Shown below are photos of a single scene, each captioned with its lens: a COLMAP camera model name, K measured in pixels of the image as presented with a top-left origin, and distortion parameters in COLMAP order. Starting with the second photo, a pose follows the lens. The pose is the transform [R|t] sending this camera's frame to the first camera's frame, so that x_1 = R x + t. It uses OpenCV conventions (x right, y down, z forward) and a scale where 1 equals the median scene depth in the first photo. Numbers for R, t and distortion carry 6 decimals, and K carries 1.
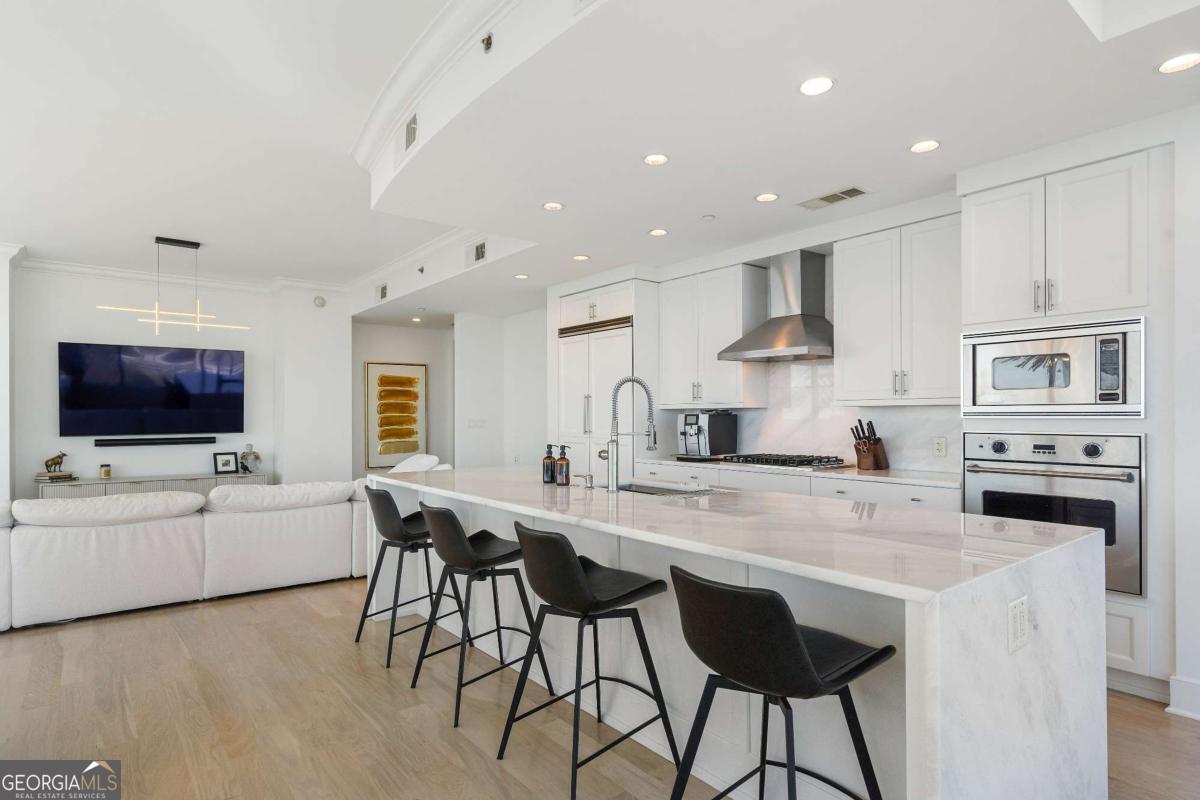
lens RADIAL K [[623.4, 0, 630.8], [0, 623.4, 411.8], [0, 0, 1]] dist [-0.004291, -0.002023]
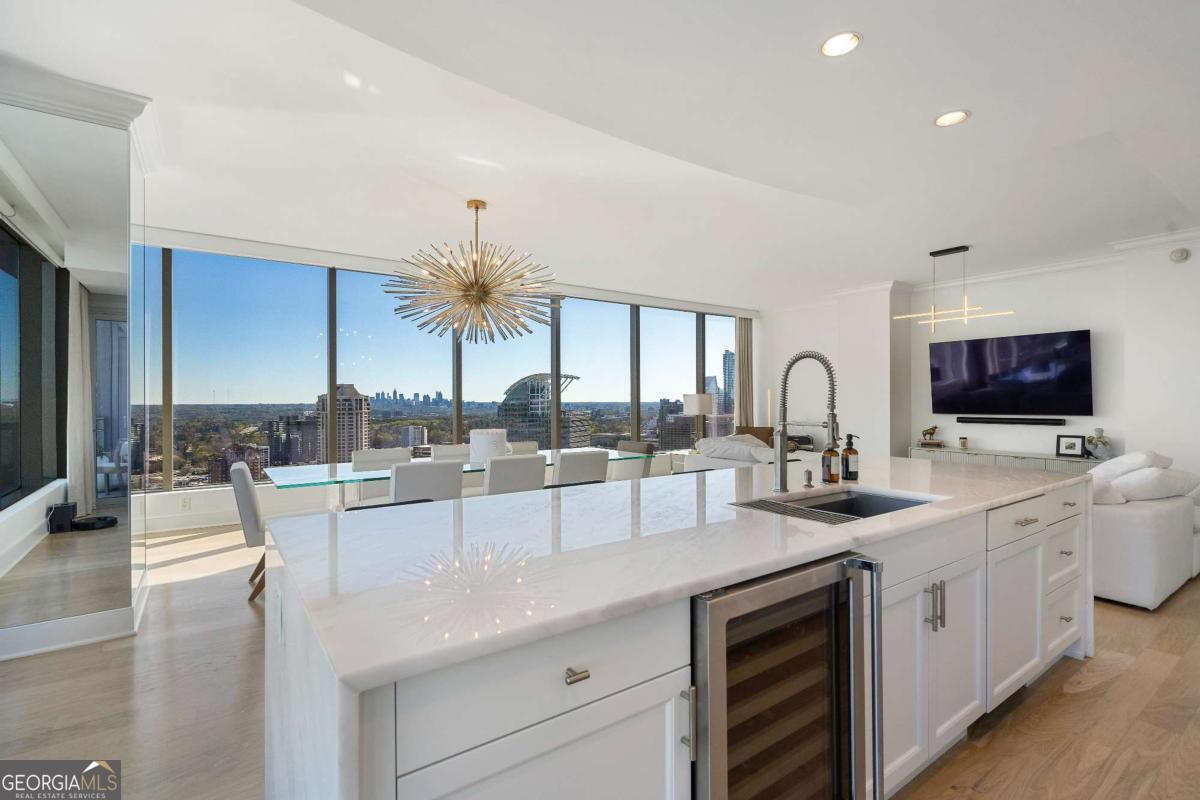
lens RADIAL K [[558.8, 0, 581.8], [0, 558.8, 399.3], [0, 0, 1]] dist [-0.004776, 0.002549]
pose [[-0.119630, 0.003250, -0.992813, 0.458139], [0.008878, 0.999958, 0.002204, -0.000317], [0.992779, -0.008551, -0.119654, 0.493299]]
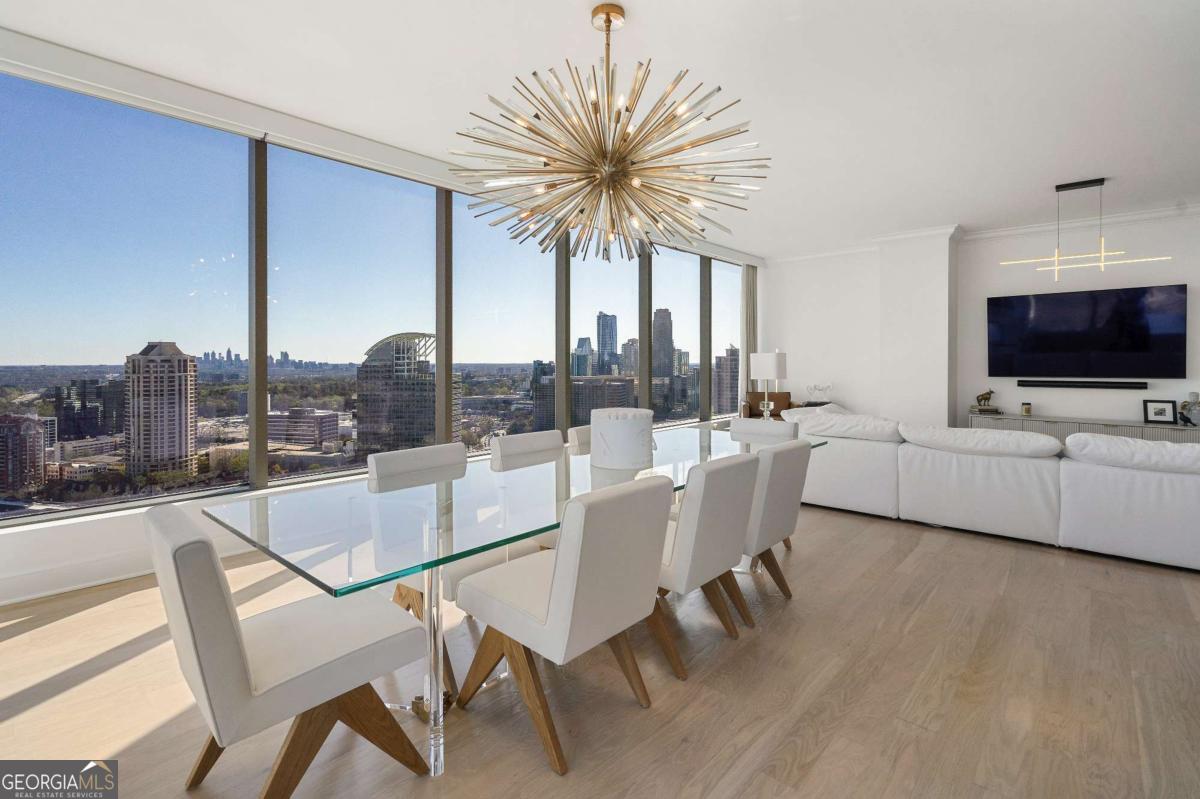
lens RADIAL K [[558.8, 0, 574.4], [0, 558.8, 365.1], [0, 0, 1]] dist [-0.004776, 0.002549]
pose [[0.121826, 0.010868, -0.992492, 0.061700], [0.006012, 0.999914, 0.011687, 0.000840], [0.992533, -0.007391, 0.121750, 0.096065]]
